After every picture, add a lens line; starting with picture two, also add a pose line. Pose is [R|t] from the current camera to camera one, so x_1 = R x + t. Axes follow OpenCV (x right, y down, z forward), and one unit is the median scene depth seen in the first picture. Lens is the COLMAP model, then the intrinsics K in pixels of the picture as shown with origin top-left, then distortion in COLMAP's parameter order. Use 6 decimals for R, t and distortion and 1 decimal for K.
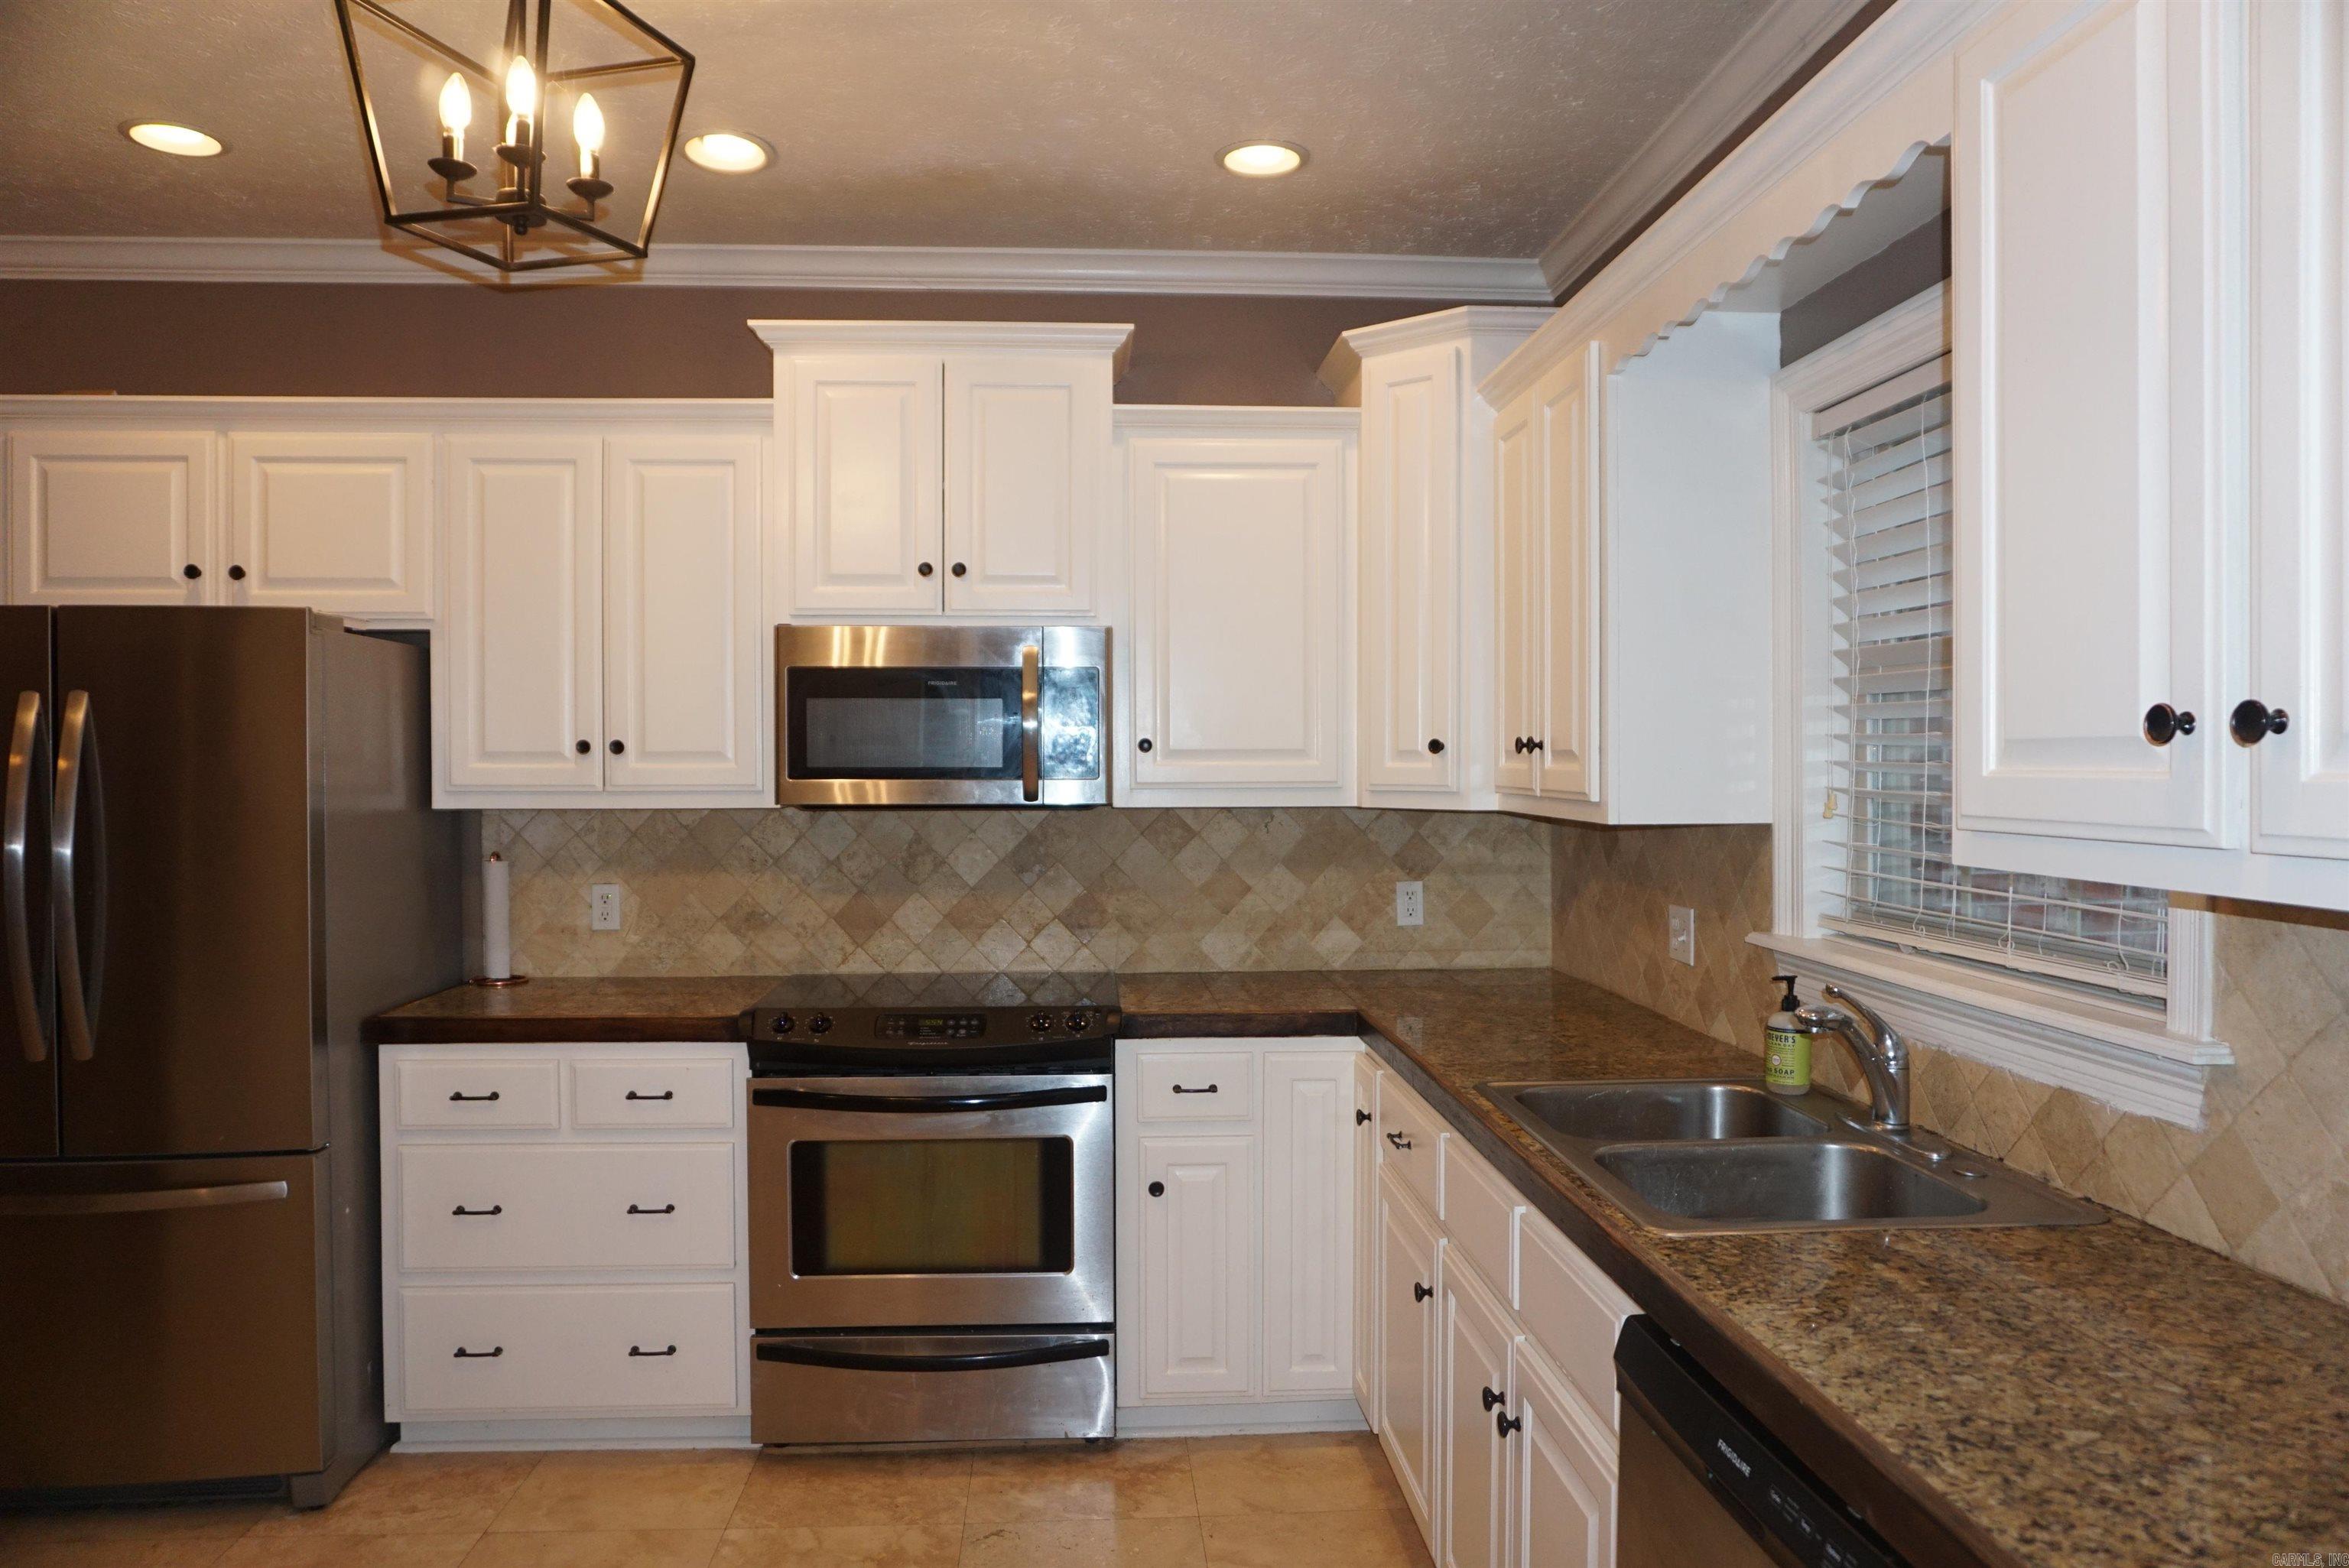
lens RADIAL K [[1559.2, 0, 1169.0], [0, 1559.2, 784.3], [0, 0, 1]] dist [-0.032508, 0.013582]
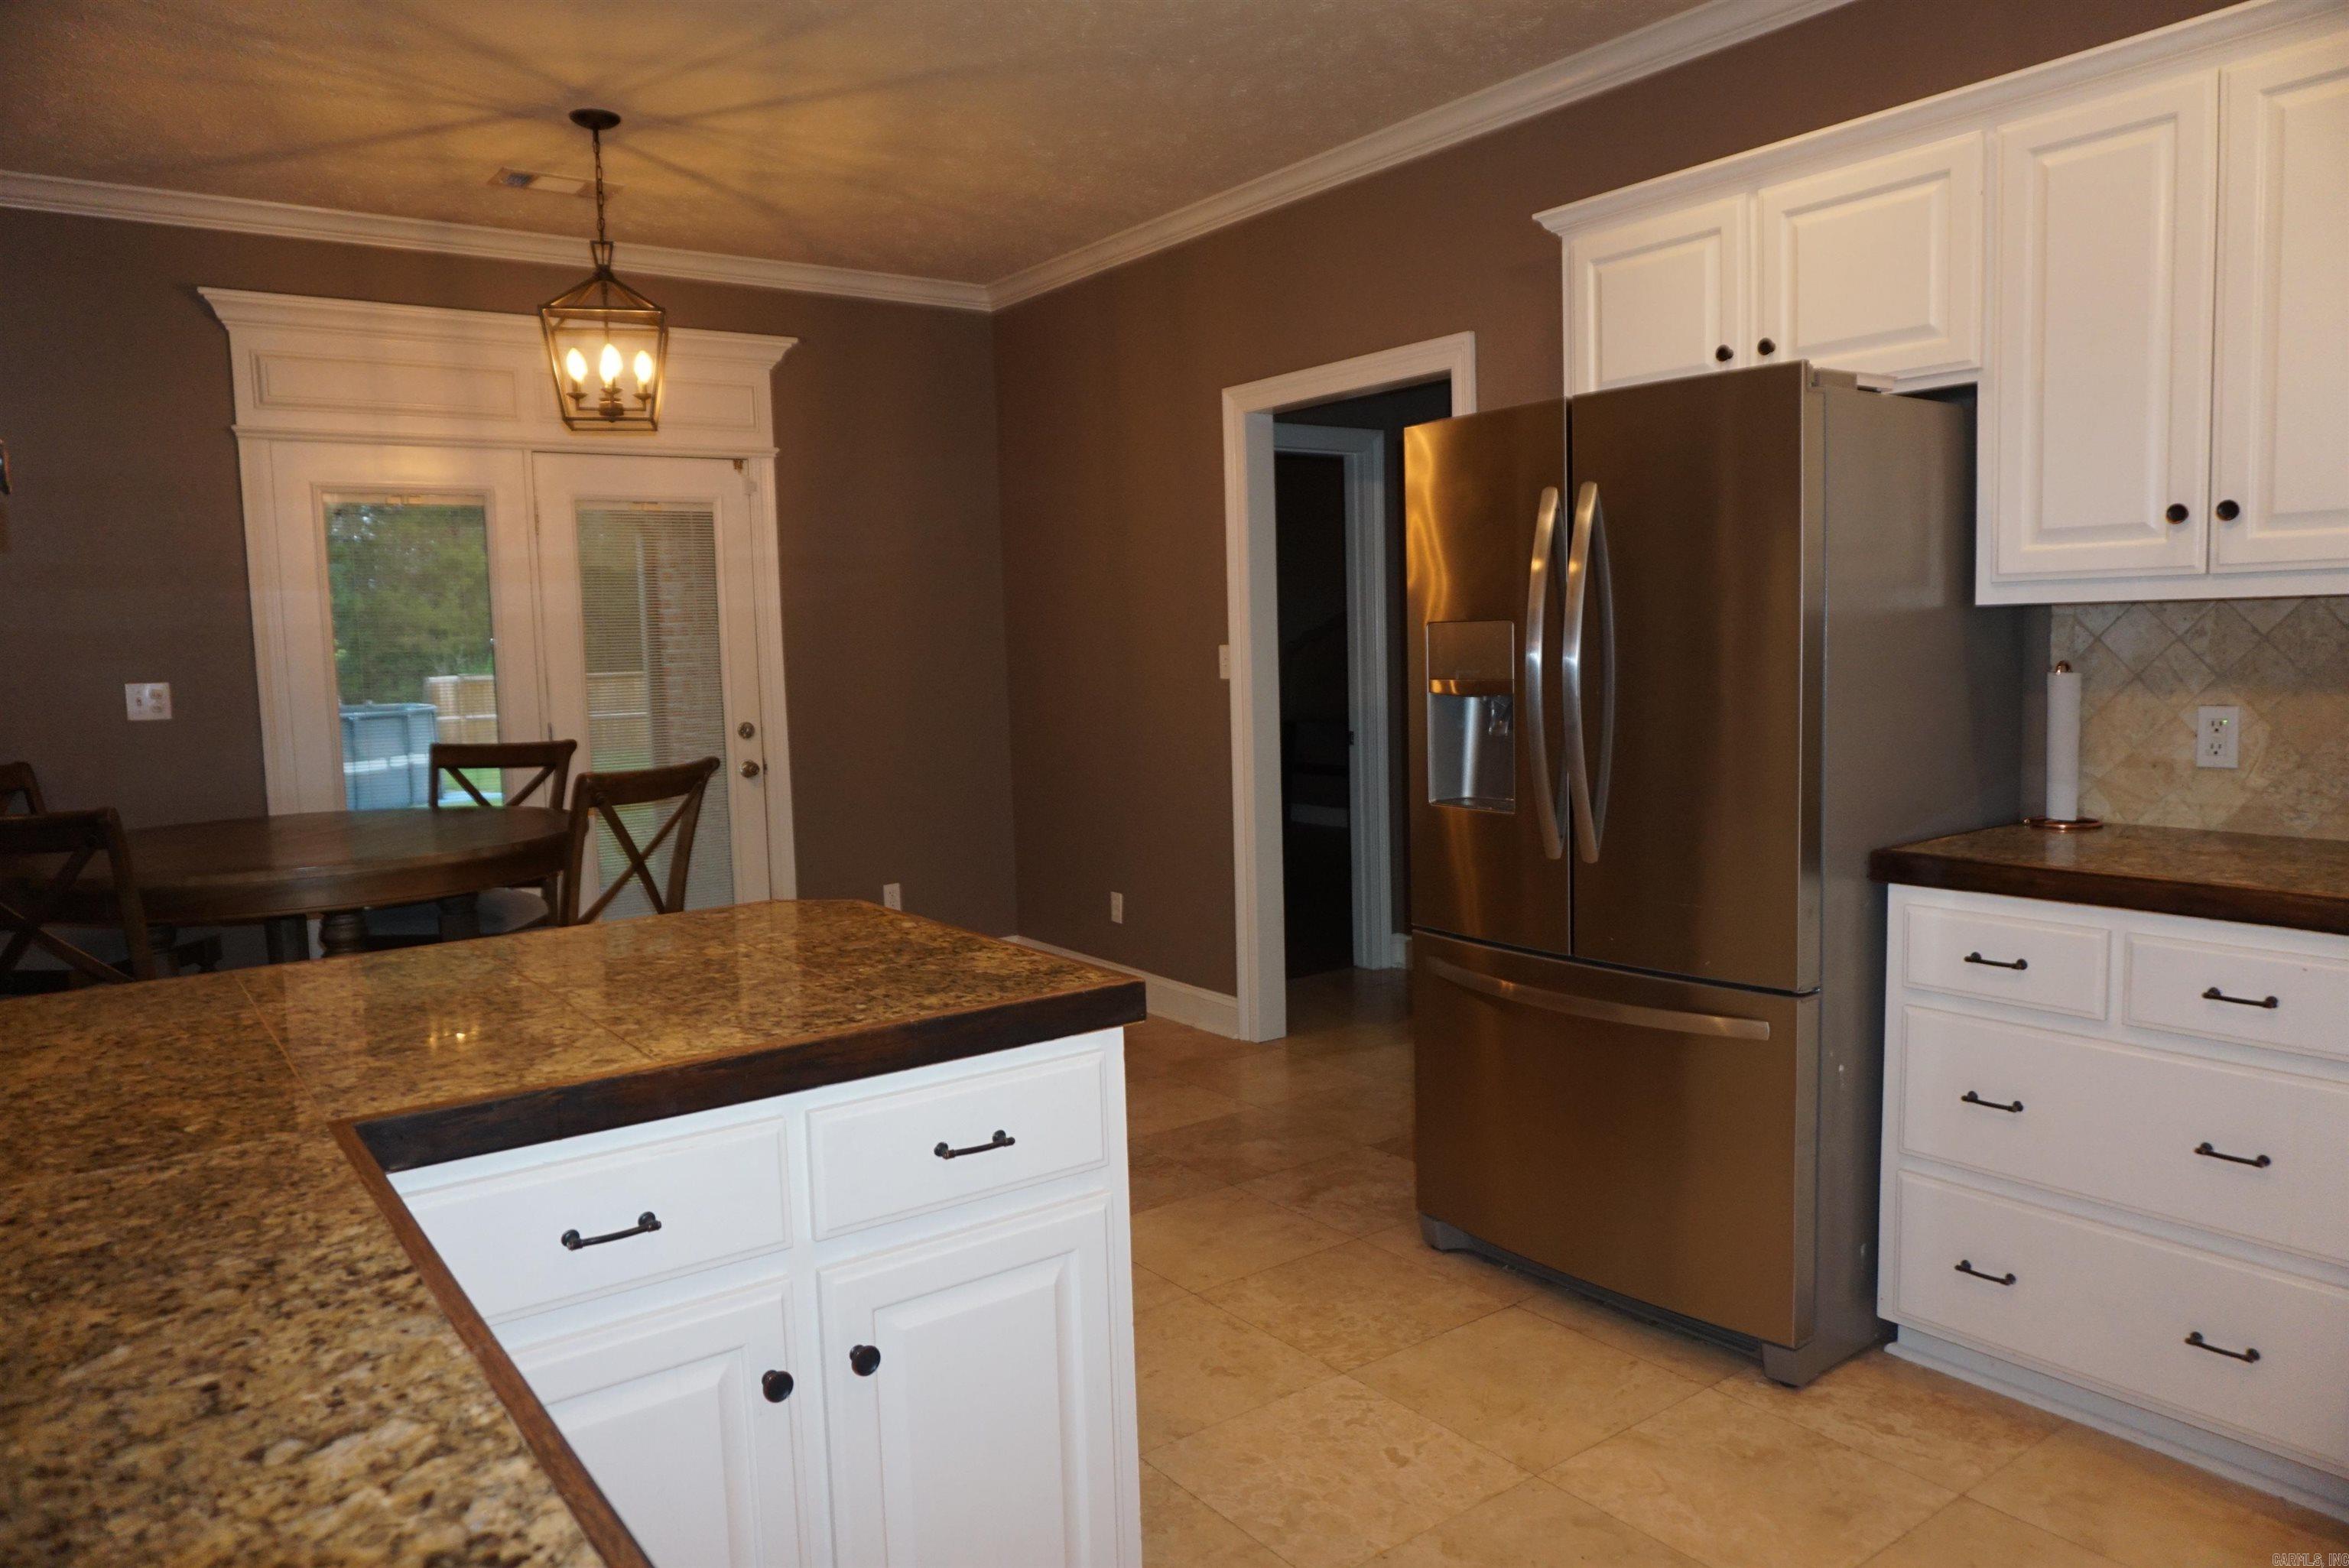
lens RADIAL K [[1559.2, 0, 1169.0], [0, 1559.2, 800.0], [0, 0, 1]] dist [-0.032508, 0.013582]
pose [[0.532599, 0.071683, -0.843327, -0.008392], [0.021639, 0.994928, 0.098235, 0.028384], [0.846091, -0.070569, 0.528346, 0.203616]]
